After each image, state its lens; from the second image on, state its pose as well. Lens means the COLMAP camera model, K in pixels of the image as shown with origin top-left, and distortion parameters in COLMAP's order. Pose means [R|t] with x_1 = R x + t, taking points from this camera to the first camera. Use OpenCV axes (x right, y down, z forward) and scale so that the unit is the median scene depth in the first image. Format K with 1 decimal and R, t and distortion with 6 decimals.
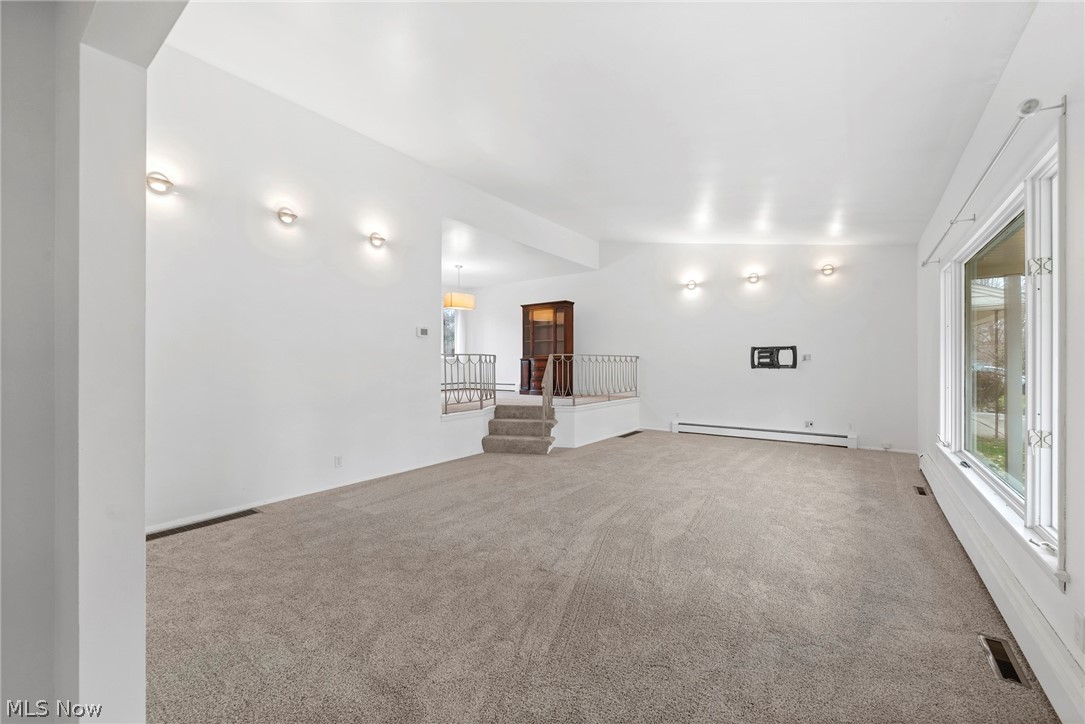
lens RADIAL K [[426.7, 0, 532.7], [0, 426.7, 358.2], [0, 0, 1]] dist [-0.000192, 0.000117]
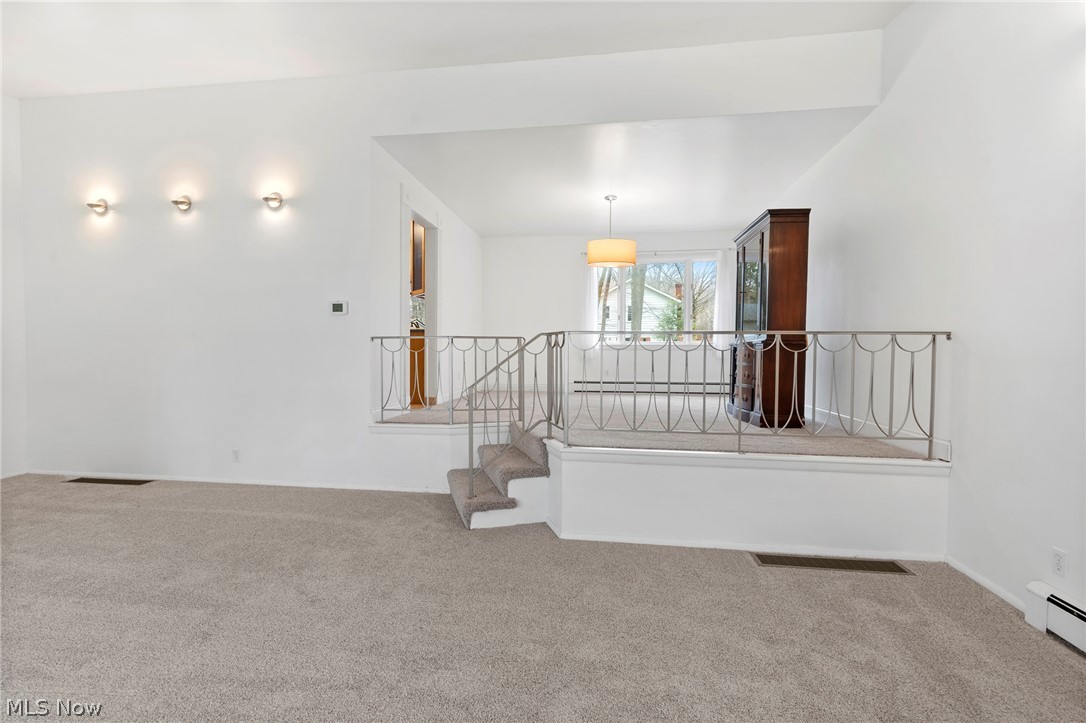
lens RADIAL K [[472.7, 0, 547.0], [0, 472.7, 362.0], [0, 0, 1]] dist [0.000579, 0.001118]
pose [[0.493103, 0.028363, -0.869509, 0.471242], [0.003821, 0.999388, 0.034766, 0.004046], [0.869963, -0.020465, 0.492693, 0.668131]]
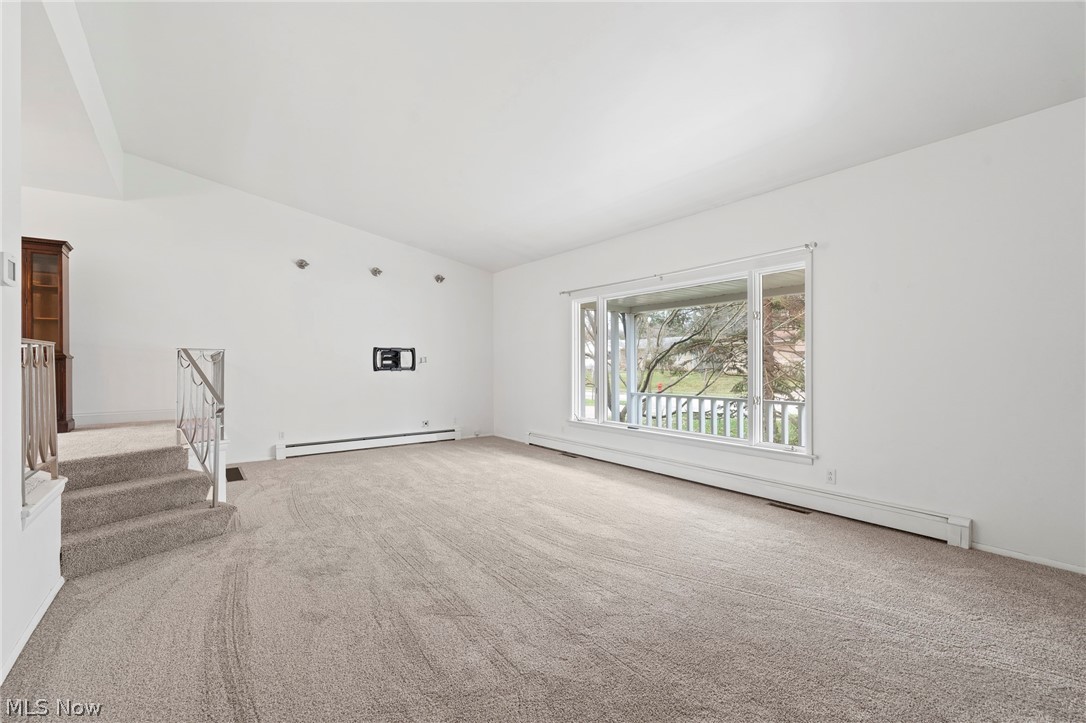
lens RADIAL K [[472.7, 0, 547.5], [0, 472.7, 367.0], [0, 0, 1]] dist [0.000579, 0.001118]
pose [[0.291193, -0.001896, 0.956662, -0.352240], [-0.010686, 0.999929, 0.005234, 0.006563], [-0.956605, -0.011747, 0.291152, 0.361940]]
